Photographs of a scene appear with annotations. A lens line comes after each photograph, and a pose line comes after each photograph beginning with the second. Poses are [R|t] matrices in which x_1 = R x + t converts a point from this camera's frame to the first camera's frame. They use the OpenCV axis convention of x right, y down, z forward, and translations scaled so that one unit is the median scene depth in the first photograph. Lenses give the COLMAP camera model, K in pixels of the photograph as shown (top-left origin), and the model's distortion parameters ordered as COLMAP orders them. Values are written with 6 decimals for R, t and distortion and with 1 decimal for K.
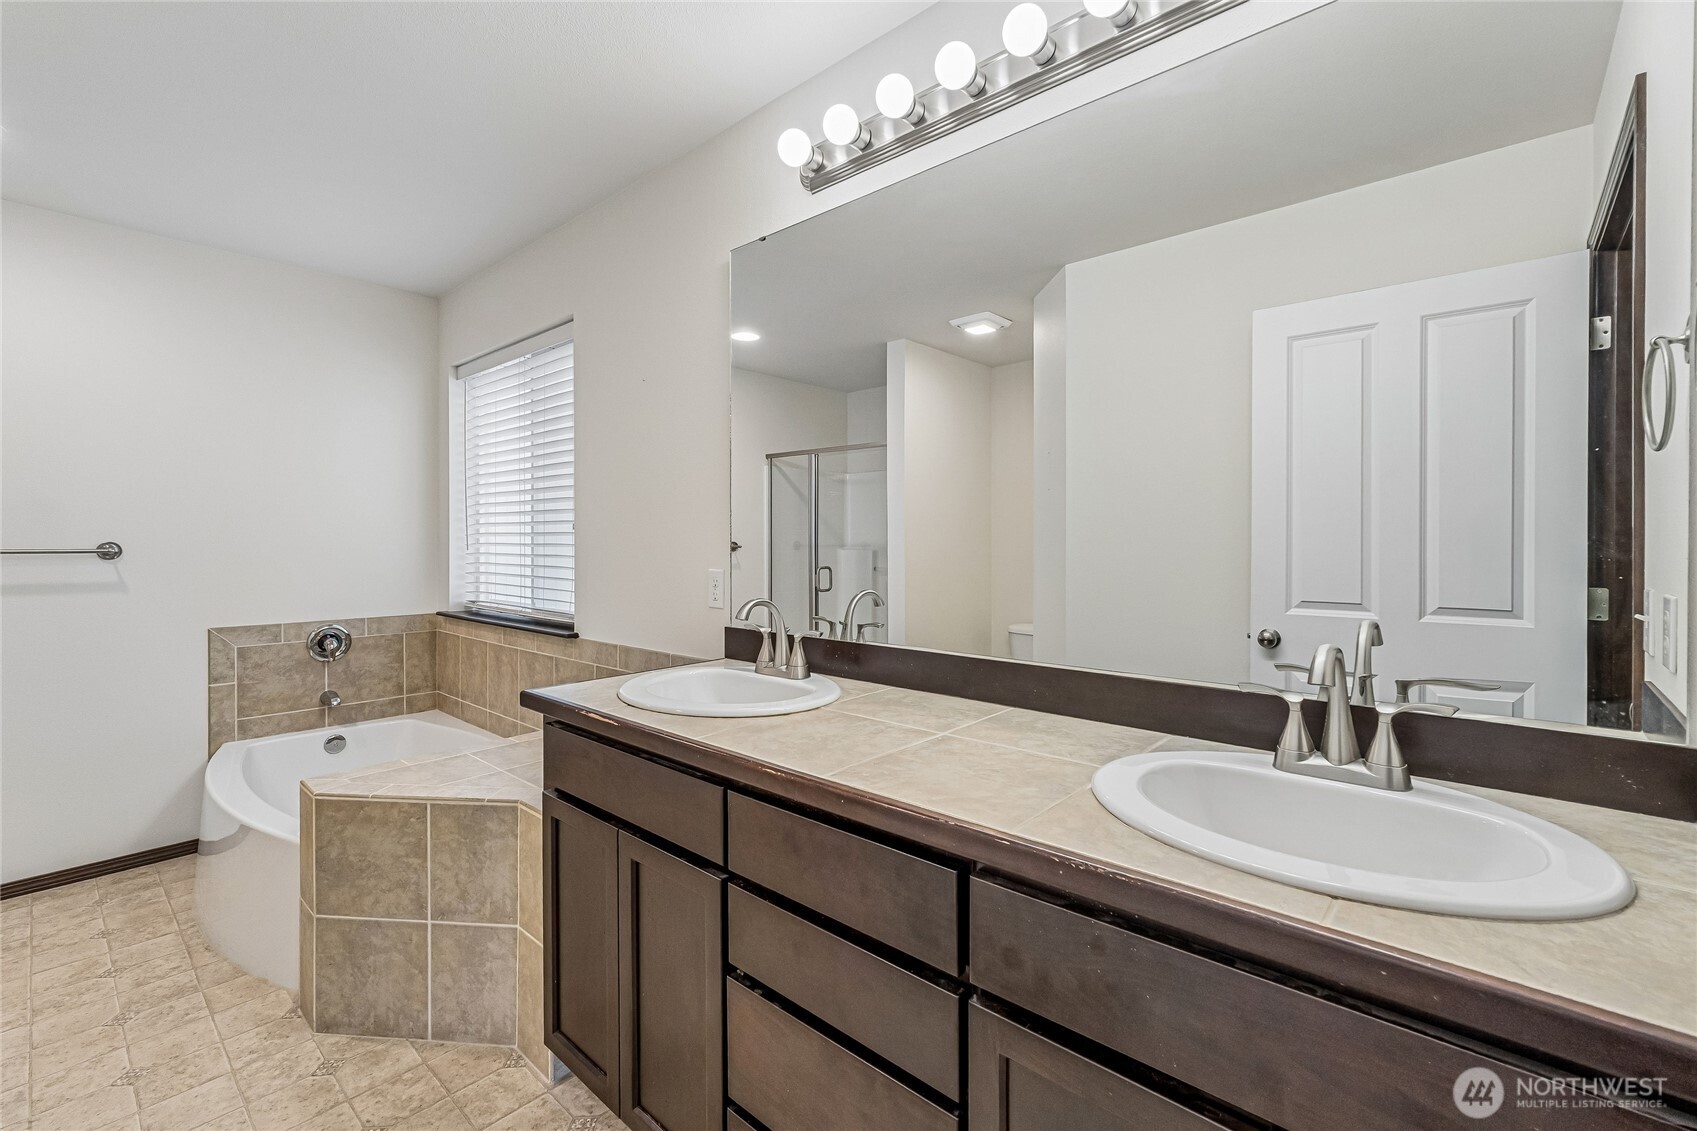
lens RADIAL K [[721.6, 0, 858.6], [0, 721.6, 550.0], [0, 0, 1]] dist [0.003348, -0.000517]
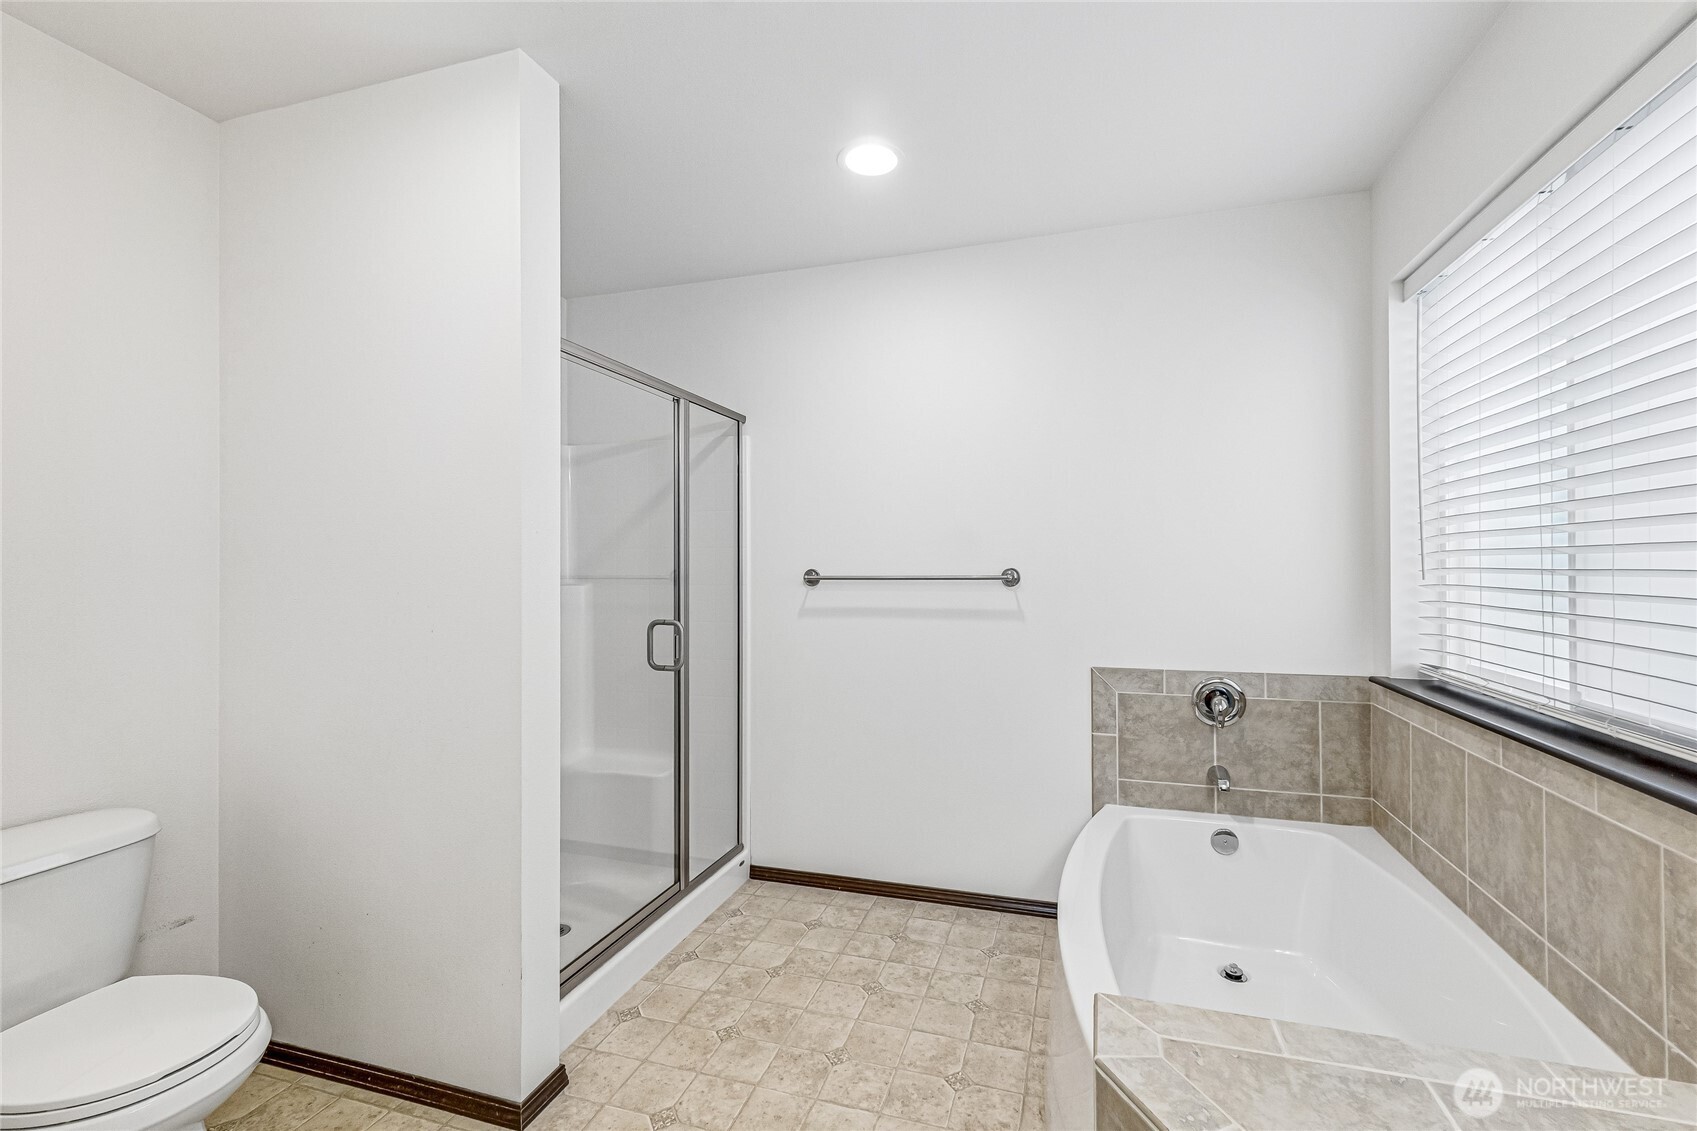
lens RADIAL K [[721.6, 0, 863.5], [0, 721.6, 560.4], [0, 0, 1]] dist [0.003348, -0.000517]
pose [[0.404408, -0.011028, -0.914512, -0.195387], [-0.004574, 0.999890, -0.014080, -0.005565], [0.914567, 0.009877, 0.404313, 0.360099]]
